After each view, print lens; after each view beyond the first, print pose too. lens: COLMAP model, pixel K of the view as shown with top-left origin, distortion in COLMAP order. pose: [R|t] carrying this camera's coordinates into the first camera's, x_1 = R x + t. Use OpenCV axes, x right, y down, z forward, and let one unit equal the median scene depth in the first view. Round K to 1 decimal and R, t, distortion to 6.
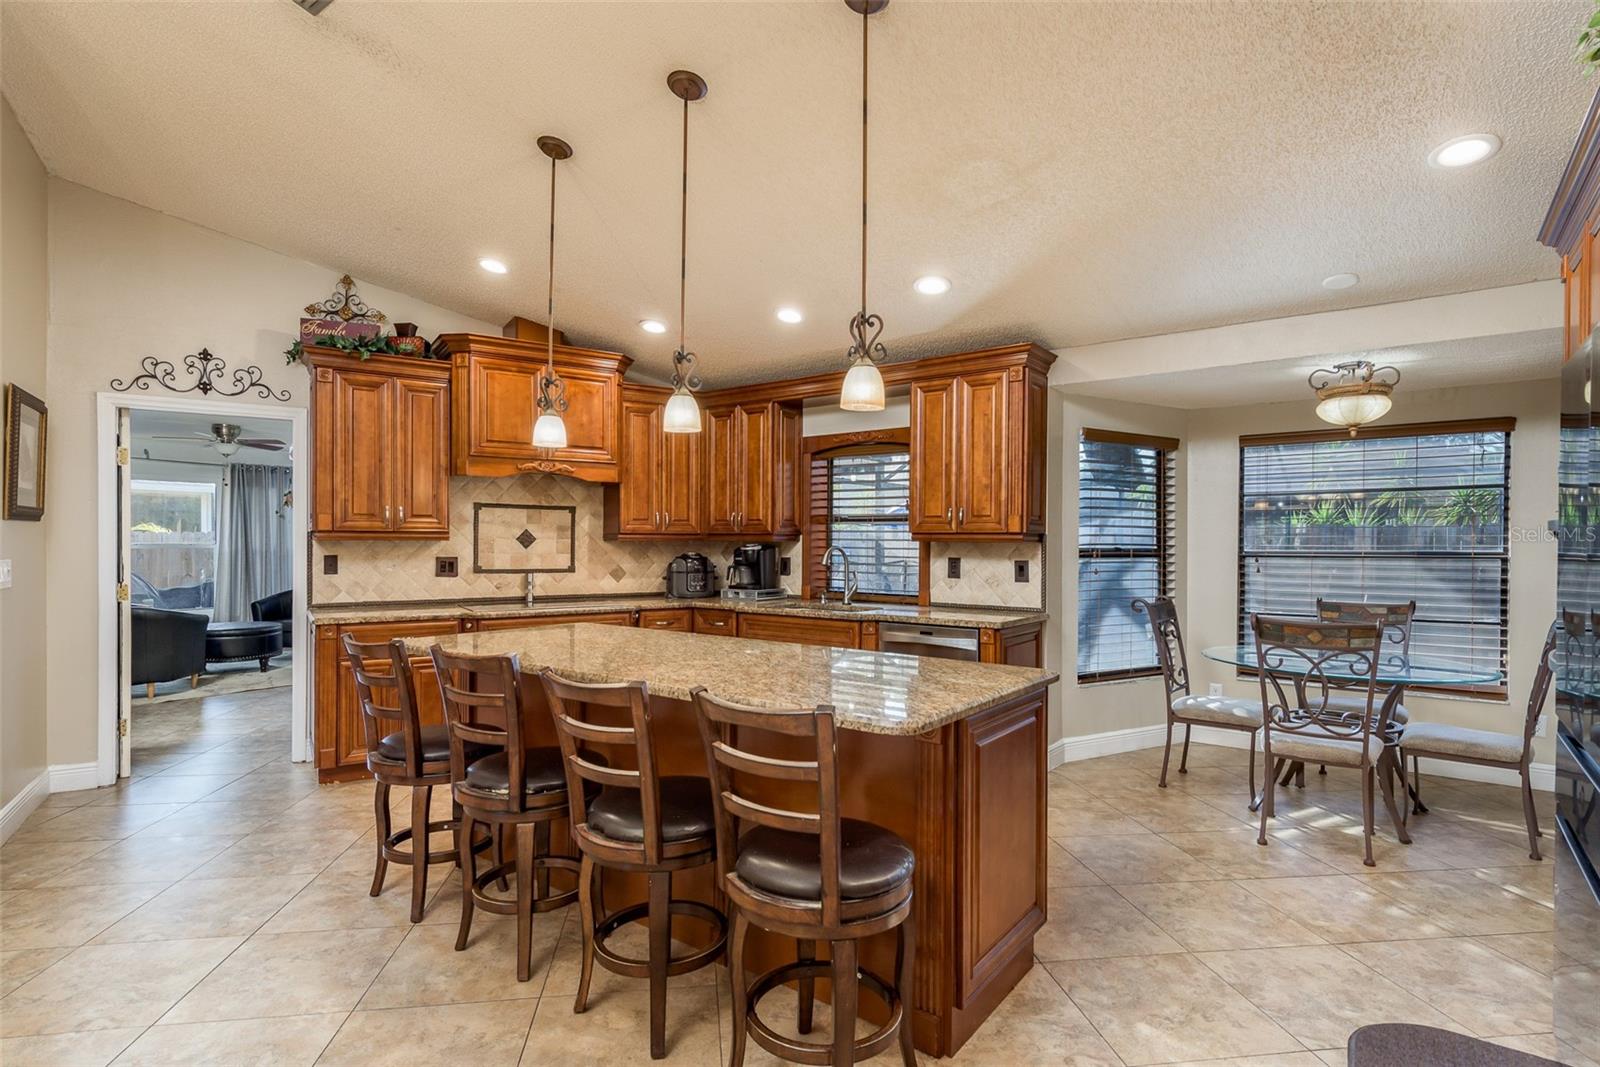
lens RADIAL K [[816.6, 0, 803.1], [0, 816.6, 542.5], [0, 0, 1]] dist [0.002373, 0.000607]
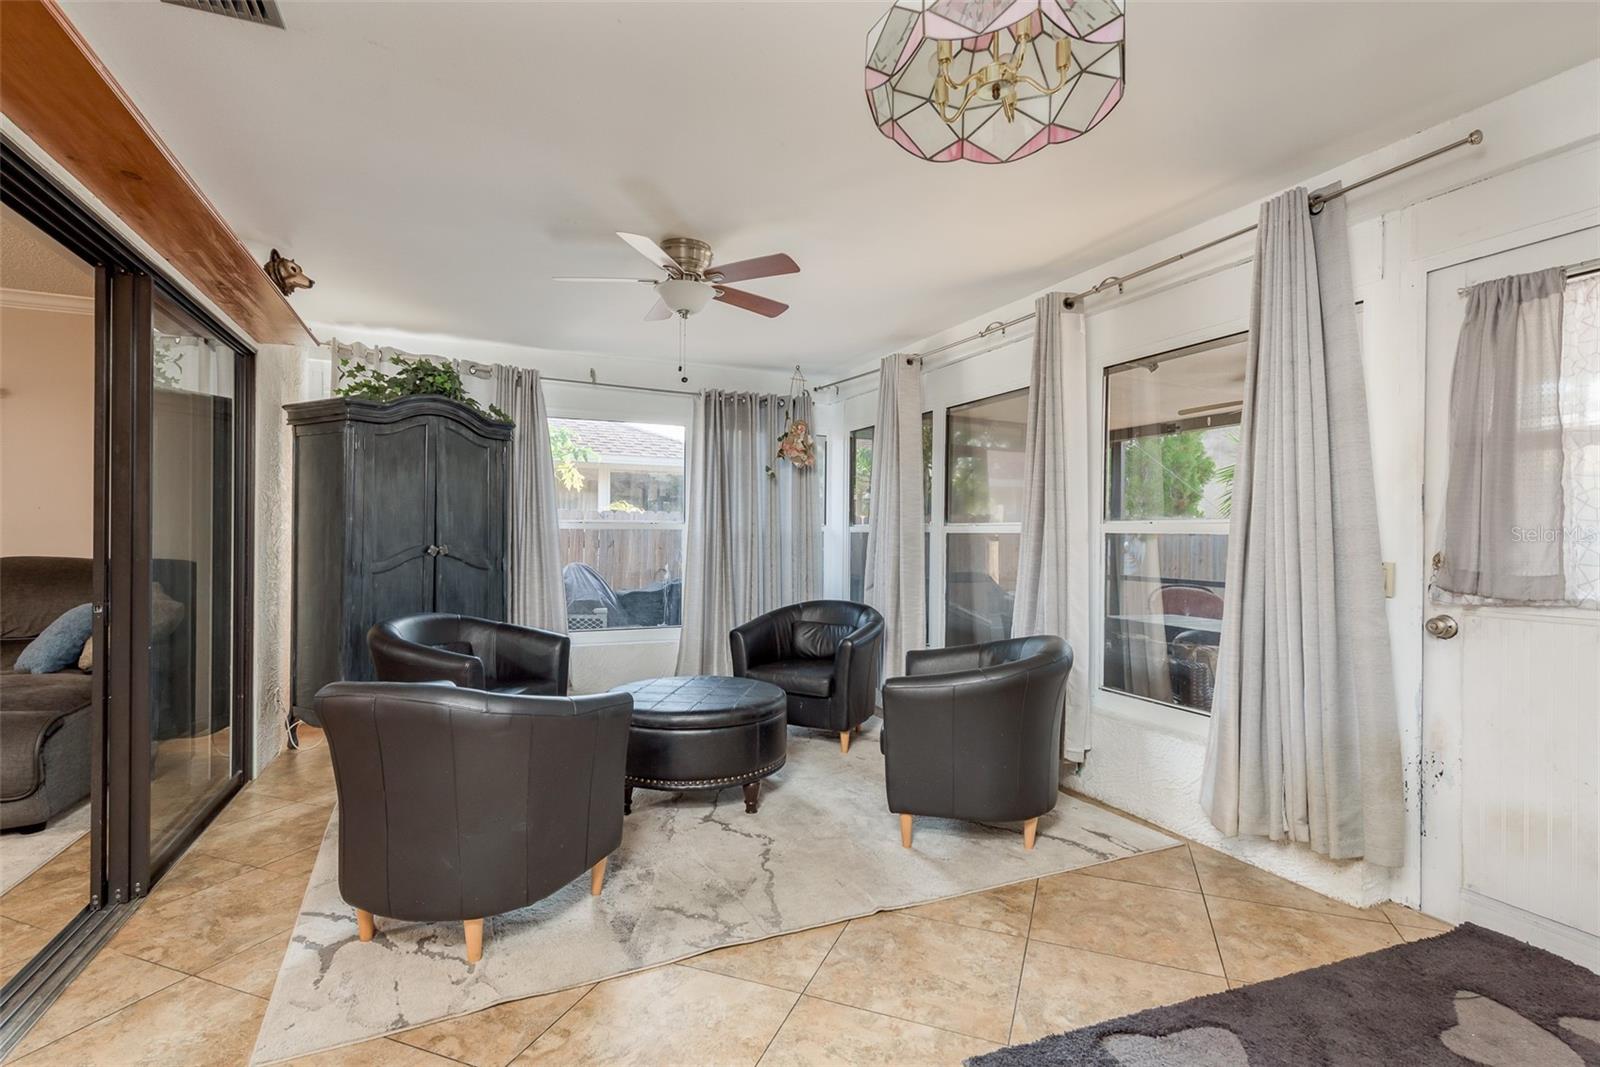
lens RADIAL K [[765.6, 0, 798.0], [0, 765.6, 534.7], [0, 0, 1]] dist [0.018292, 0.000147]
pose [[0.872826, 0.006060, -0.487993, -0.358641], [-0.009660, 0.999942, -0.004860, 0.012054], [0.487935, 0.008956, 0.872834, 0.534467]]
